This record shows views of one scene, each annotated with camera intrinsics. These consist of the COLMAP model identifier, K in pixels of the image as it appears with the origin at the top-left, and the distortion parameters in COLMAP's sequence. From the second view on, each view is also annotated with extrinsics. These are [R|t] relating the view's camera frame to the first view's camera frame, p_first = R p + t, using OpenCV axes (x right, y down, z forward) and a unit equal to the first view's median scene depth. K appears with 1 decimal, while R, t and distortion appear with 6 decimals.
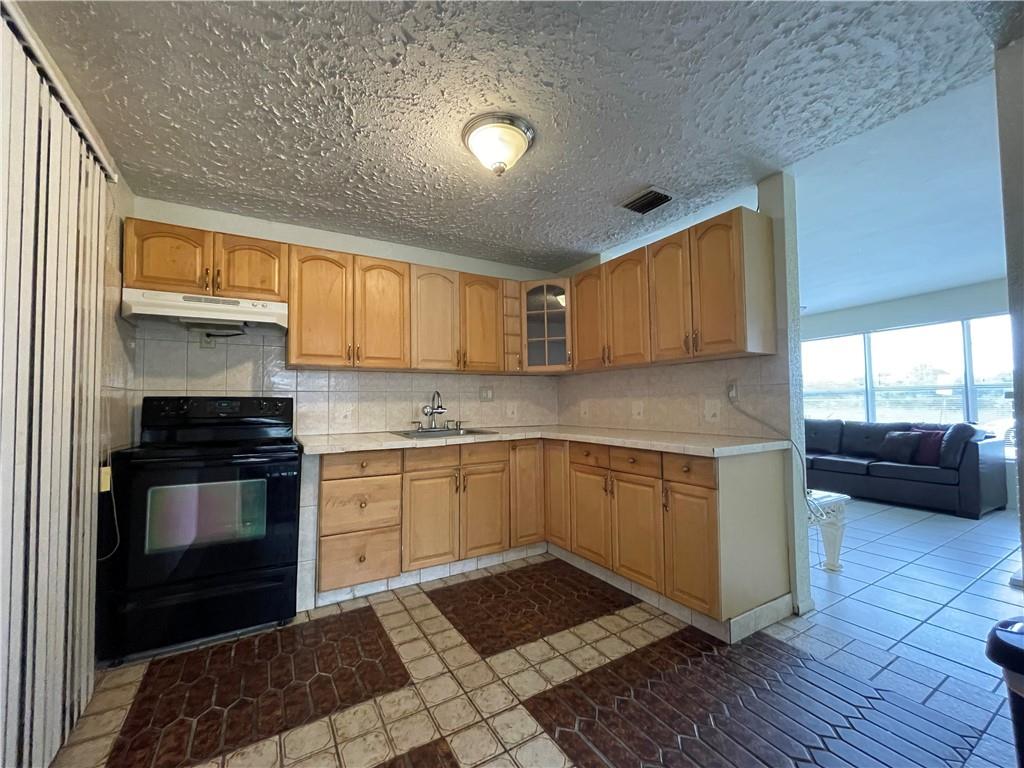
lens RADIAL K [[416.1, 0, 510.0], [0, 416.1, 386.8], [0, 0, 1]] dist [-0.002388, 0.000483]
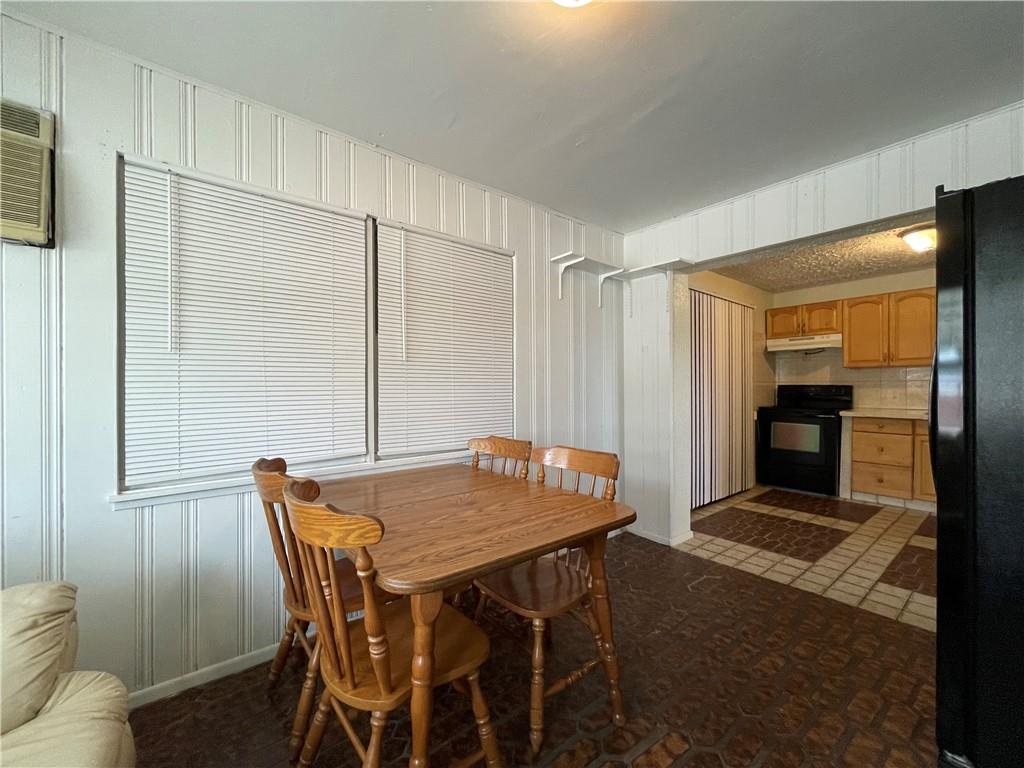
lens RADIAL K [[416.1, 0, 510.0], [0, 416.1, 386.8], [0, 0, 1]] dist [-0.002388, 0.000483]
pose [[0.133125, 0.011152, -0.991036, 1.124055], [0.045261, 0.998825, 0.017319, -0.069719], [0.990065, -0.047161, 0.132464, -0.712521]]
